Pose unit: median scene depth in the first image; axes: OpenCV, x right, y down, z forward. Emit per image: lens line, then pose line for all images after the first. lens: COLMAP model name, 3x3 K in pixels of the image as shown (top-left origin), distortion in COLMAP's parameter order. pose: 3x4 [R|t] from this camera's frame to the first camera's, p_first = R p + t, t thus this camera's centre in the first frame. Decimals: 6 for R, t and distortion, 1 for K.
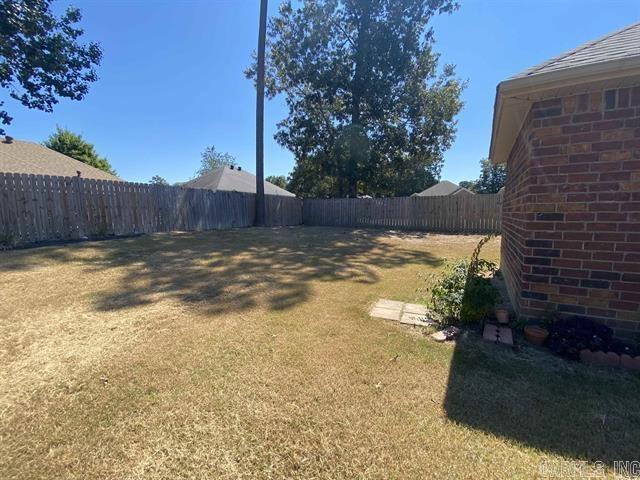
lens RADIAL K [[259.1, 0, 322.7], [0, 259.1, 239.2], [0, 0, 1]] dist [0.012243, -0.016723]
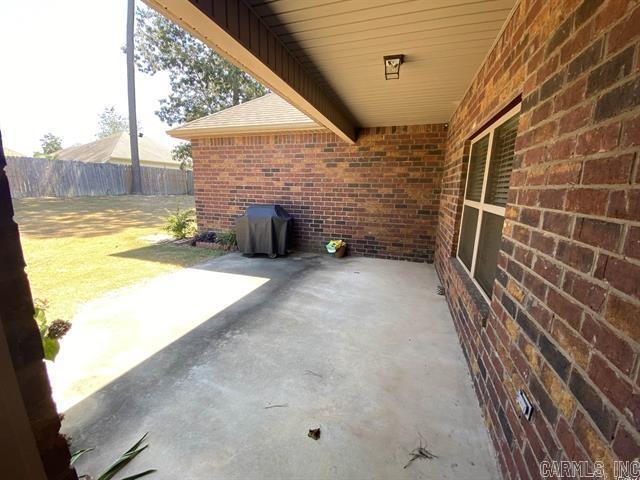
lens RADIAL K [[259.1, 0, 322.7], [0, 259.1, 239.2], [0, 0, 1]] dist [0.012243, -0.016723]
pose [[0.974411, -0.012293, 0.224437, 0.349118], [-0.010941, 0.994726, 0.101987, 0.025070], [-0.224507, -0.101833, 0.969137, -0.383747]]
